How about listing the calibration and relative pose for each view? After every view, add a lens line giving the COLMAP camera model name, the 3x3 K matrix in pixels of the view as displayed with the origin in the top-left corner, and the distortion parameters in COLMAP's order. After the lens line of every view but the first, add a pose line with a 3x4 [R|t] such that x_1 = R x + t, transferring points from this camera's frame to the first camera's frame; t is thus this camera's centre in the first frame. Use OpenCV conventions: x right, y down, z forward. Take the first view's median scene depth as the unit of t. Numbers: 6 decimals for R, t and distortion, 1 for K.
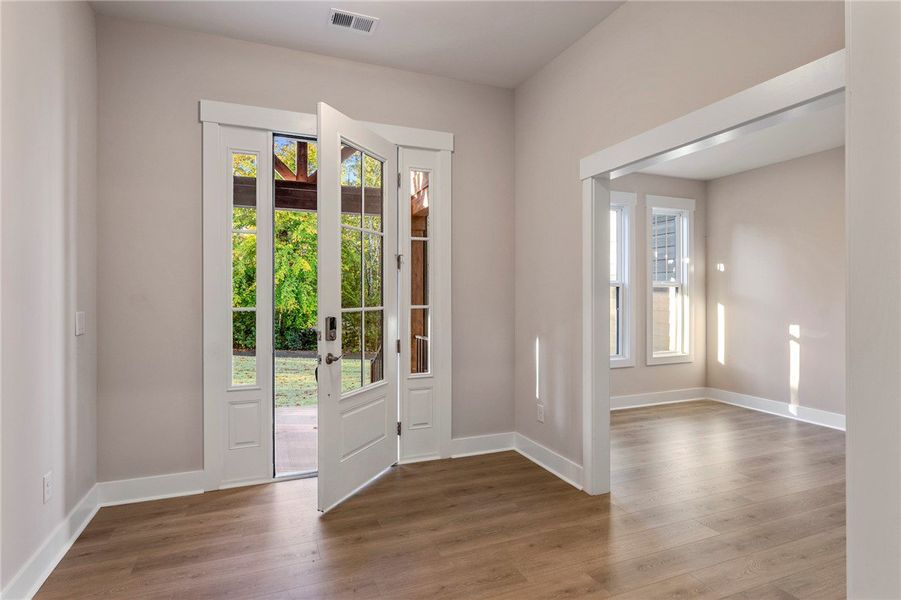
lens RADIAL K [[469.5, 0, 450.1], [0, 469.5, 294.3], [0, 0, 1]] dist [-0.004782, 0.000070]
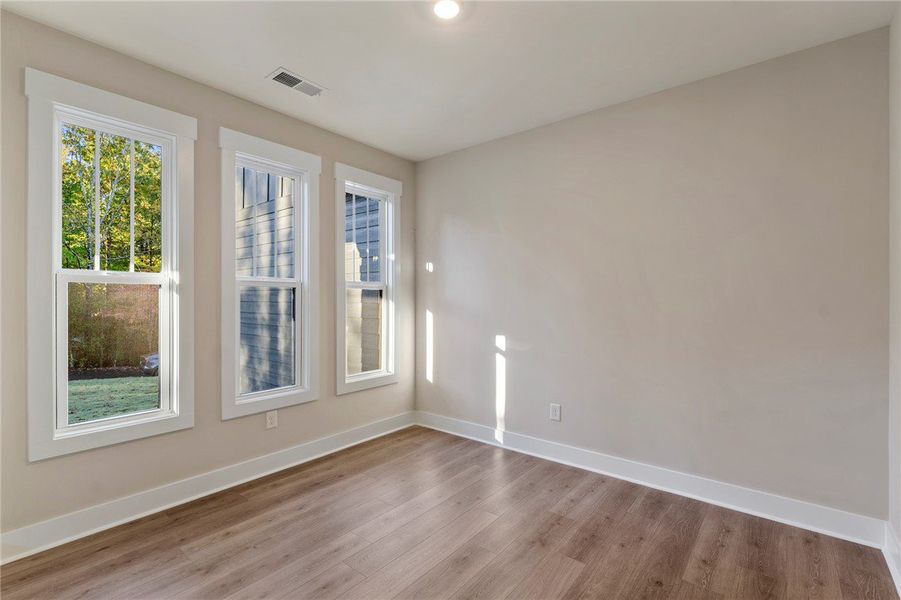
lens RADIAL K [[414.8, 0, 451.0], [0, 414.8, 301.7], [0, 0, 1]] dist [0.021061, 0.000205]
pose [[0.874499, 0.001953, 0.485024, 0.254031], [-0.003724, 0.999989, 0.002689, 0.002260], [-0.485013, -0.004157, 0.874497, 0.336470]]
